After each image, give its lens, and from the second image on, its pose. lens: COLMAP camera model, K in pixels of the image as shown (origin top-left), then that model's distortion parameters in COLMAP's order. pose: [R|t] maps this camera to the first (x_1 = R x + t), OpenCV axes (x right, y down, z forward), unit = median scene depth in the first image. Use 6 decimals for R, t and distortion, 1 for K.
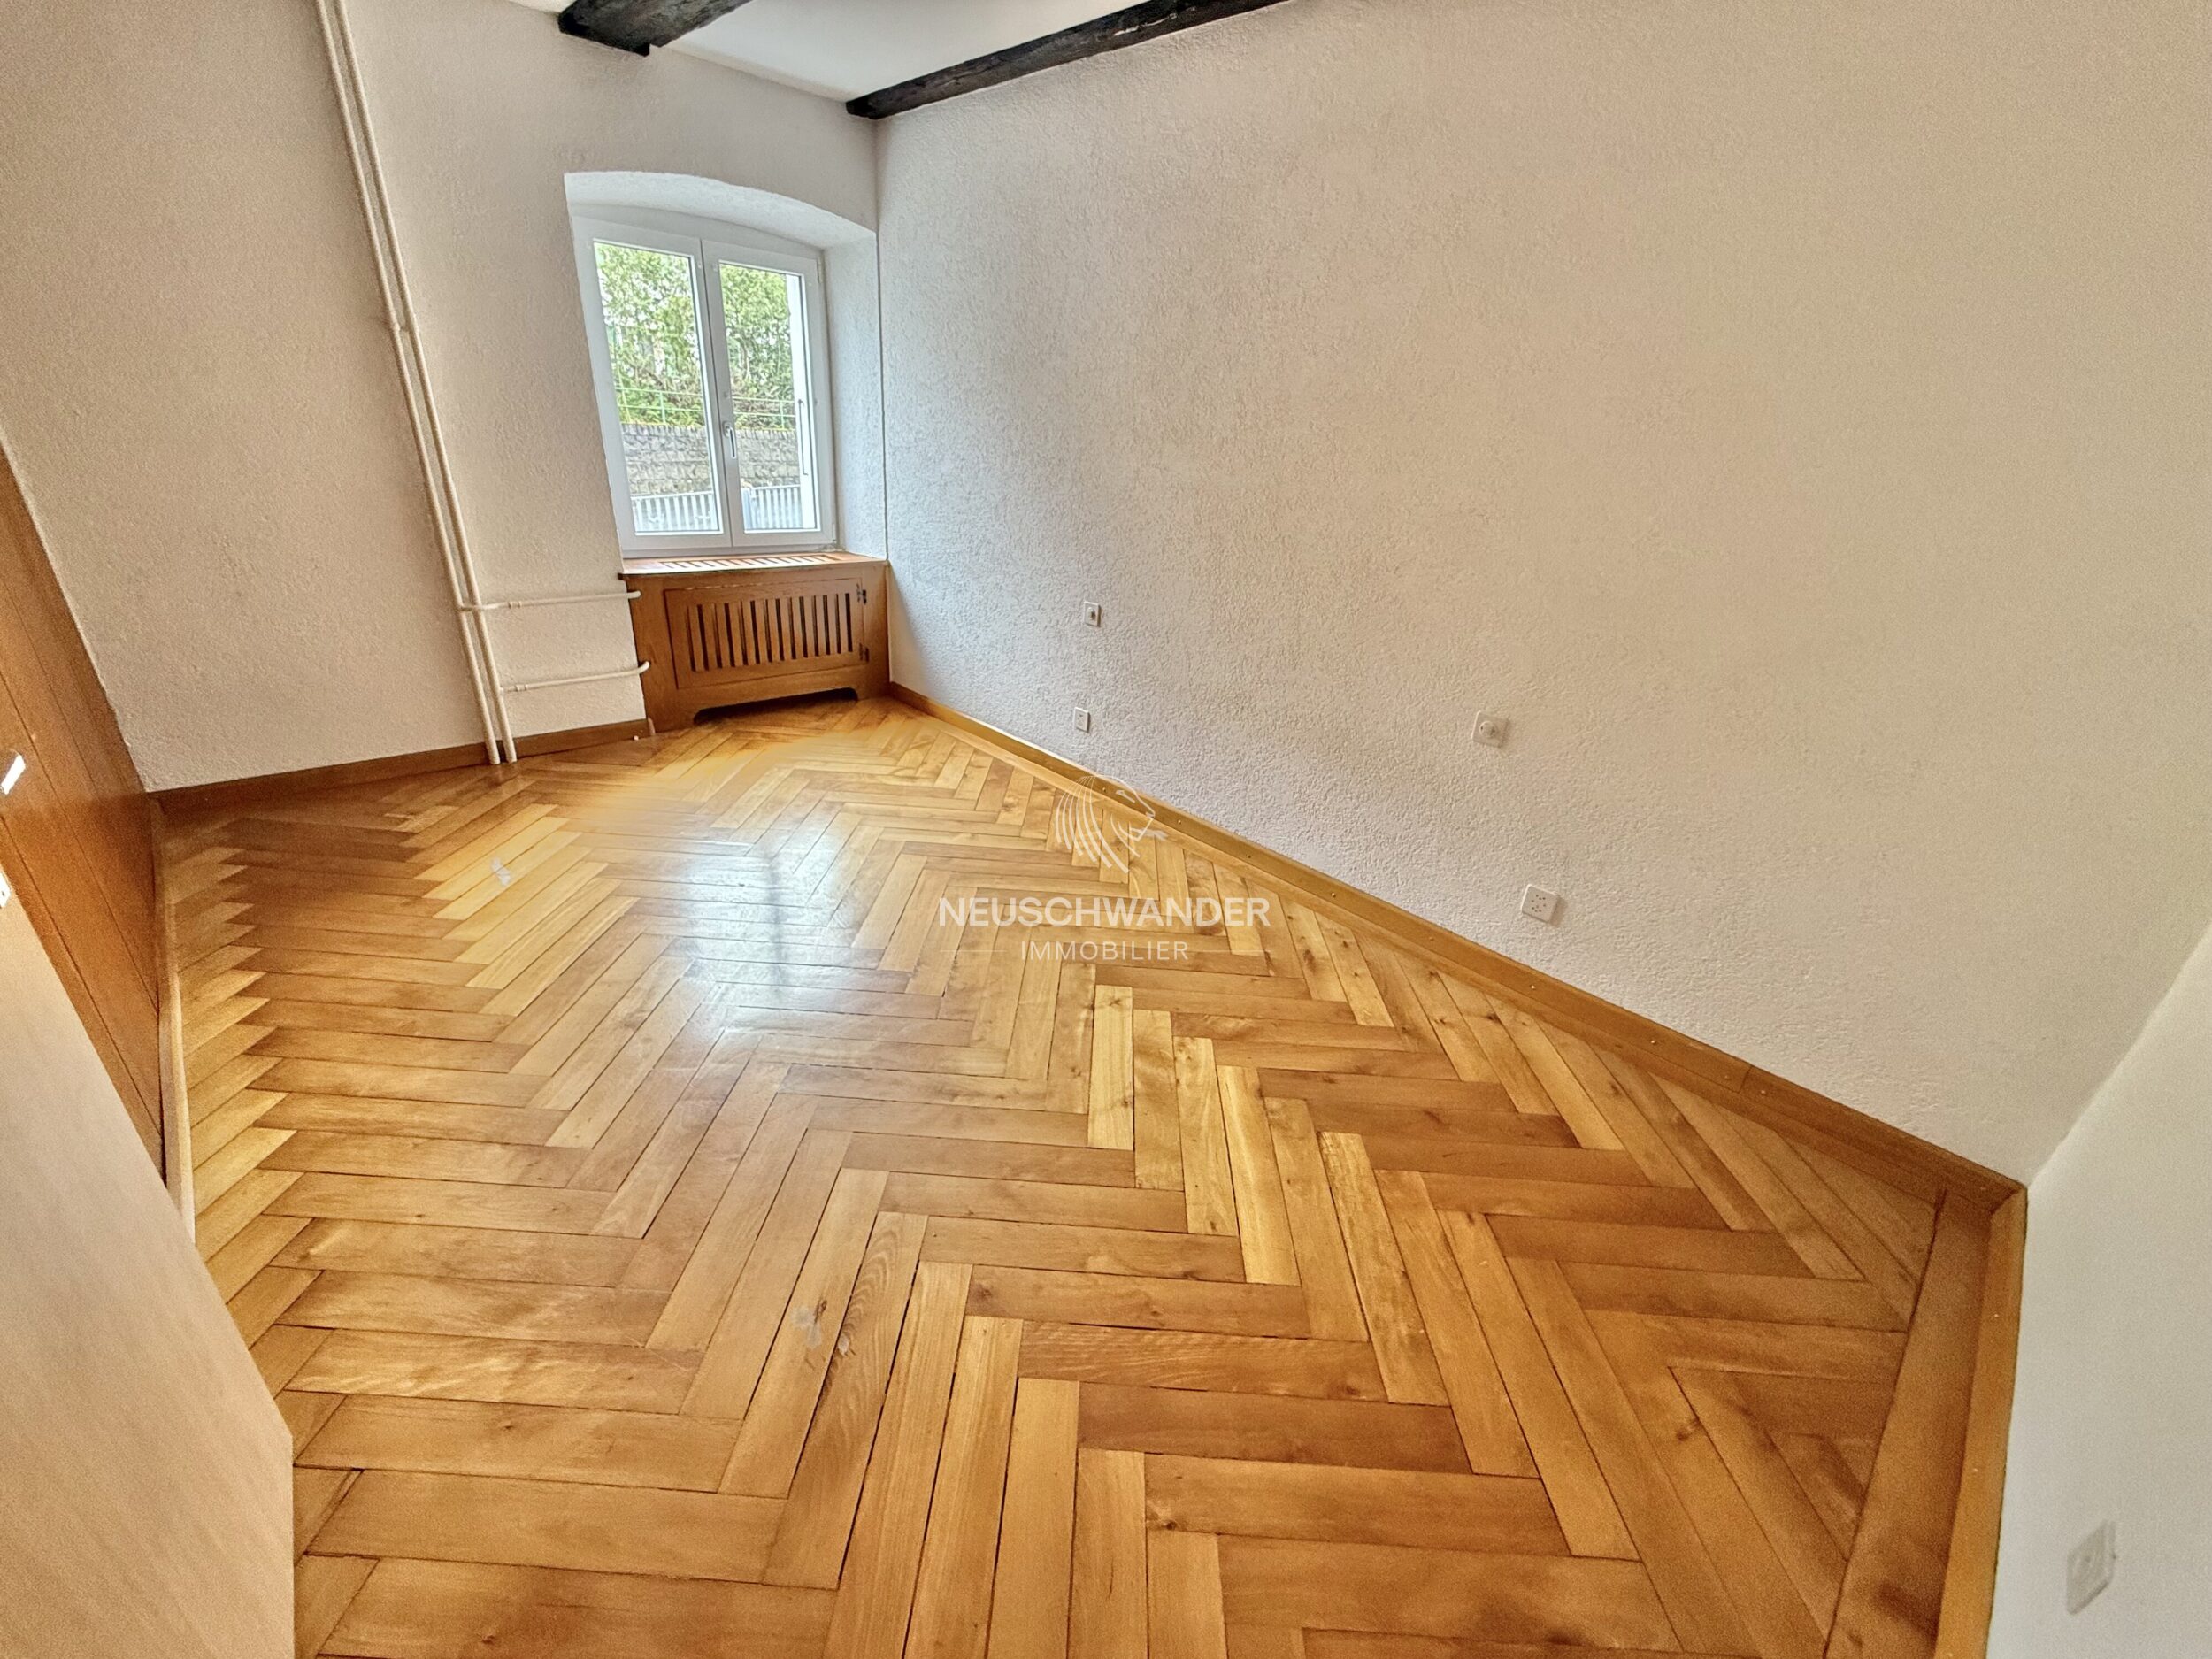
lens RADIAL K [[878.6, 0, 1101.9], [0, 878.6, 827.2], [0, 0, 1]] dist [0.000199, -0.000209]
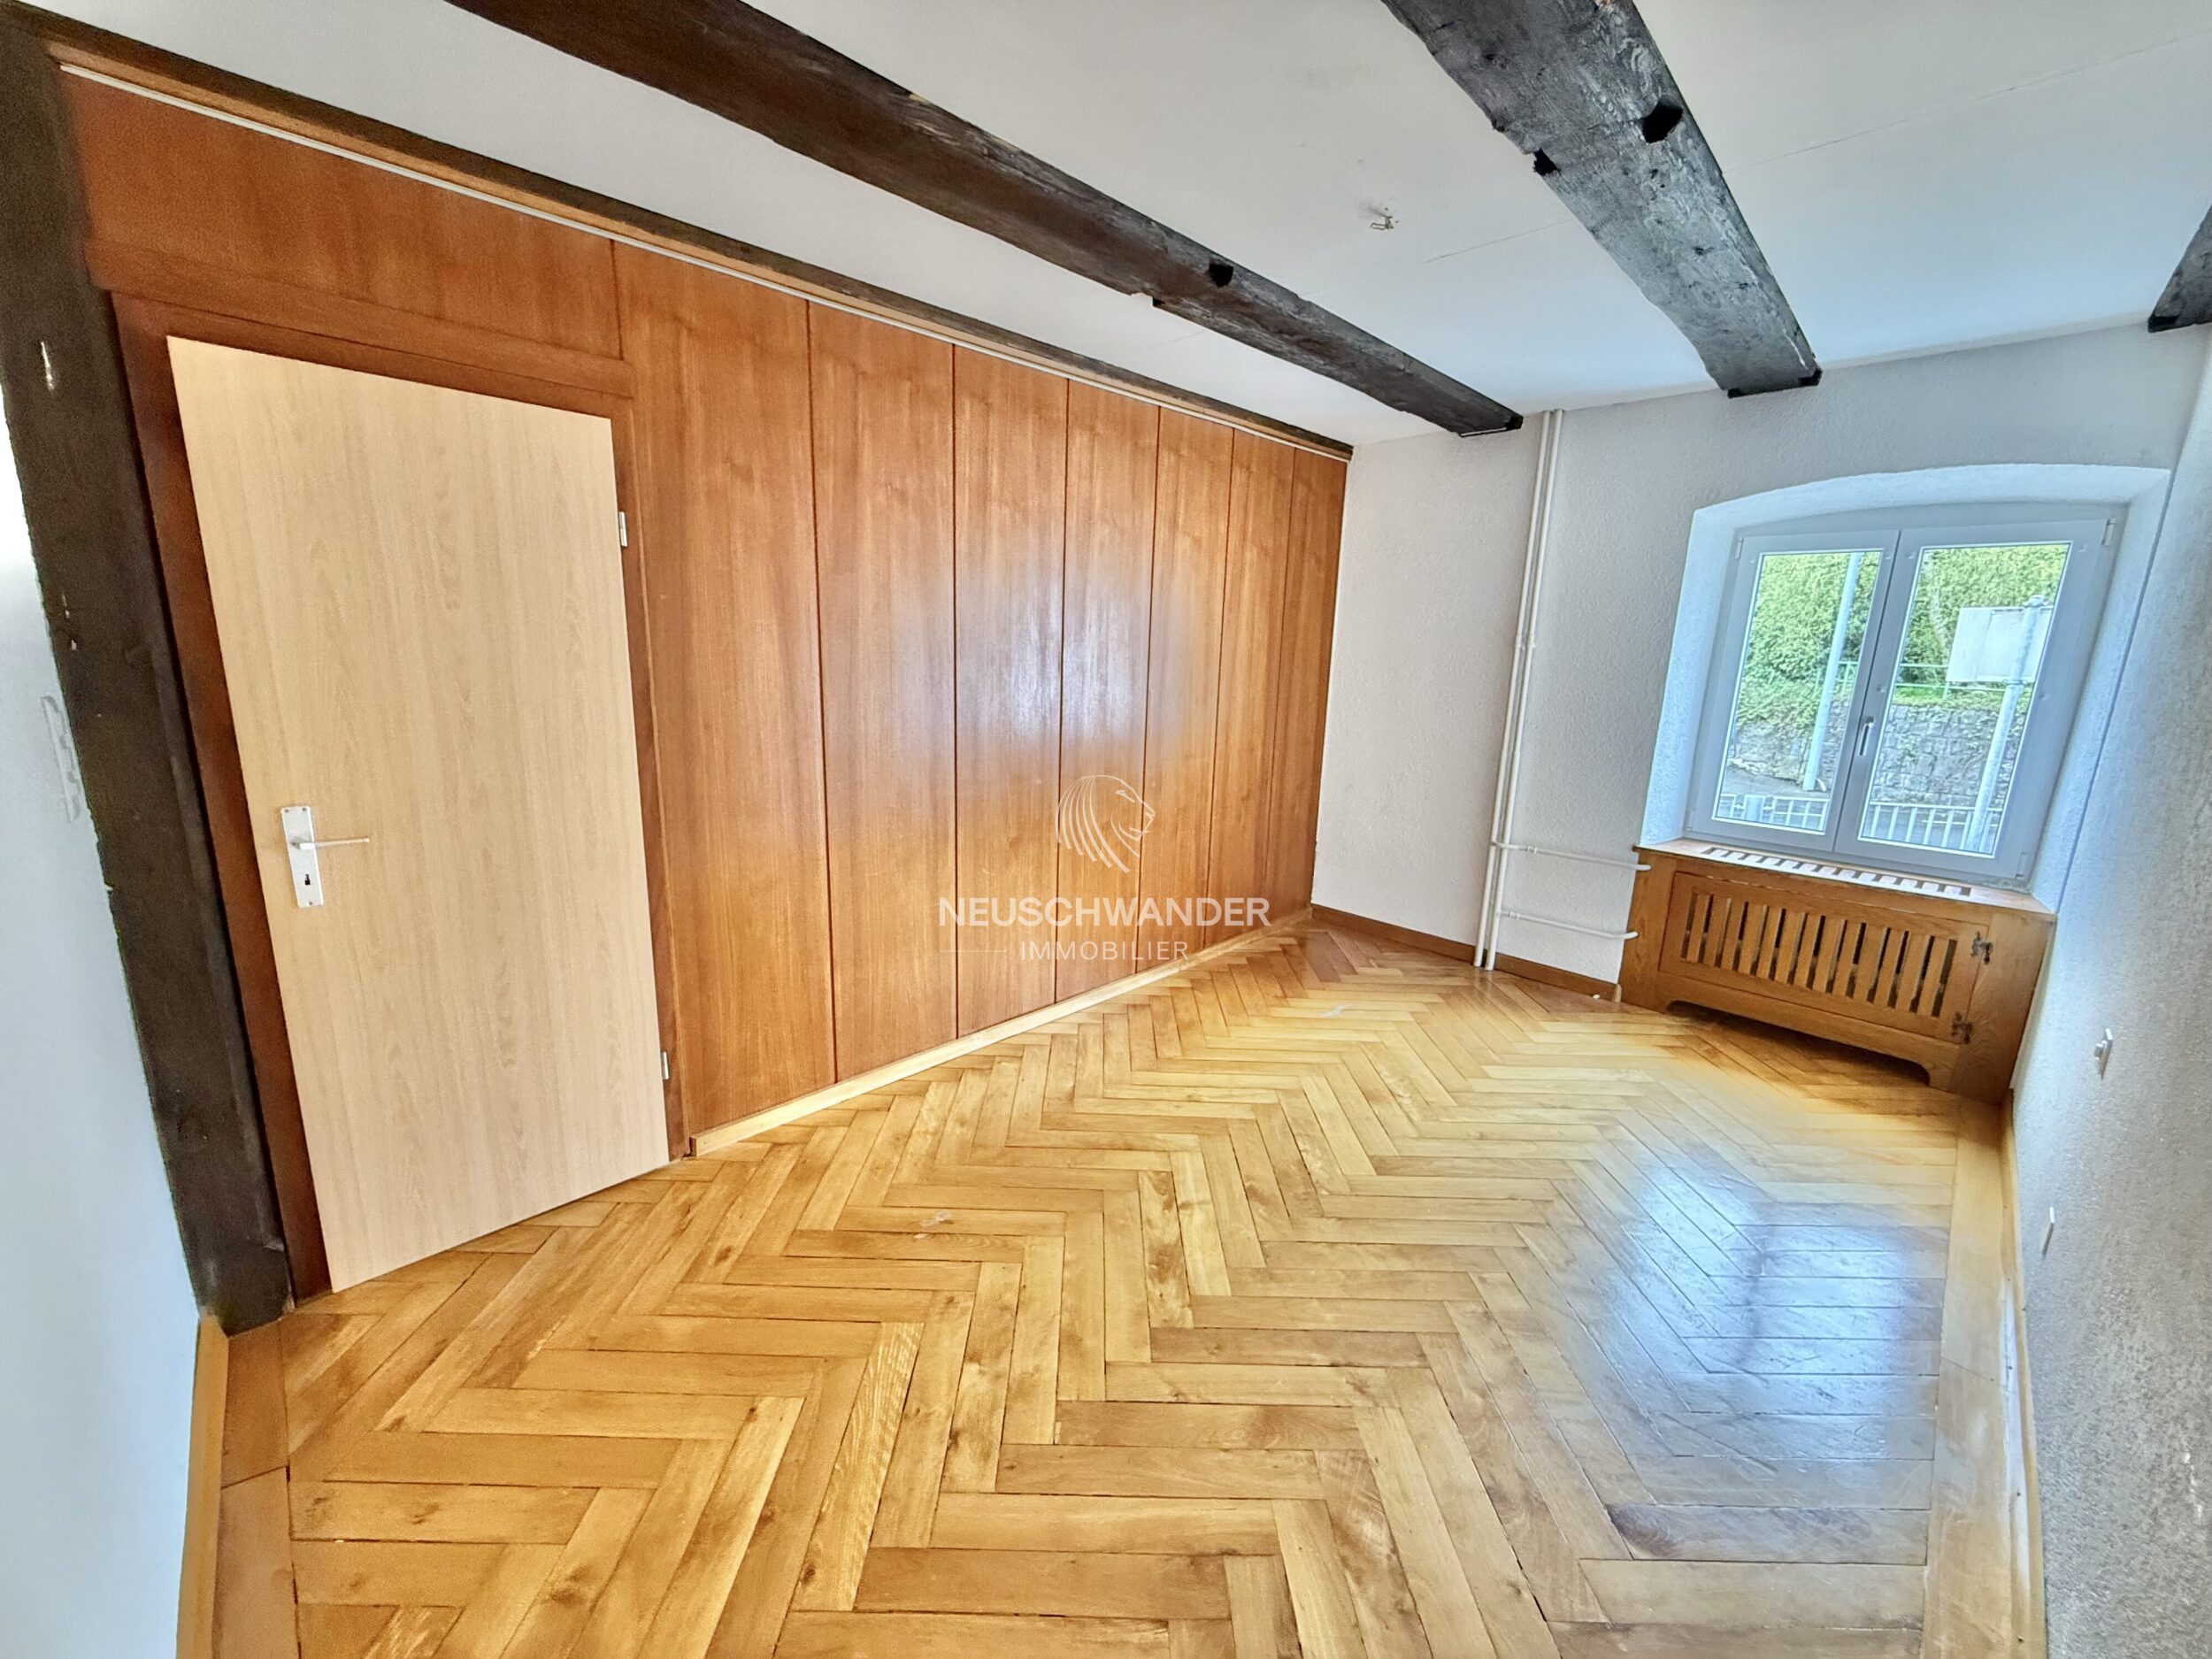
lens RADIAL K [[878.6, 0, 1098.9], [0, 878.6, 829.9], [0, 0, 1]] dist [0.000199, -0.000209]
pose [[0.026124, 0.148613, -0.988550, 0.453652], [-0.439927, 0.889691, 0.122125, -0.151565], [0.897654, 0.431699, 0.088621, 0.327624]]
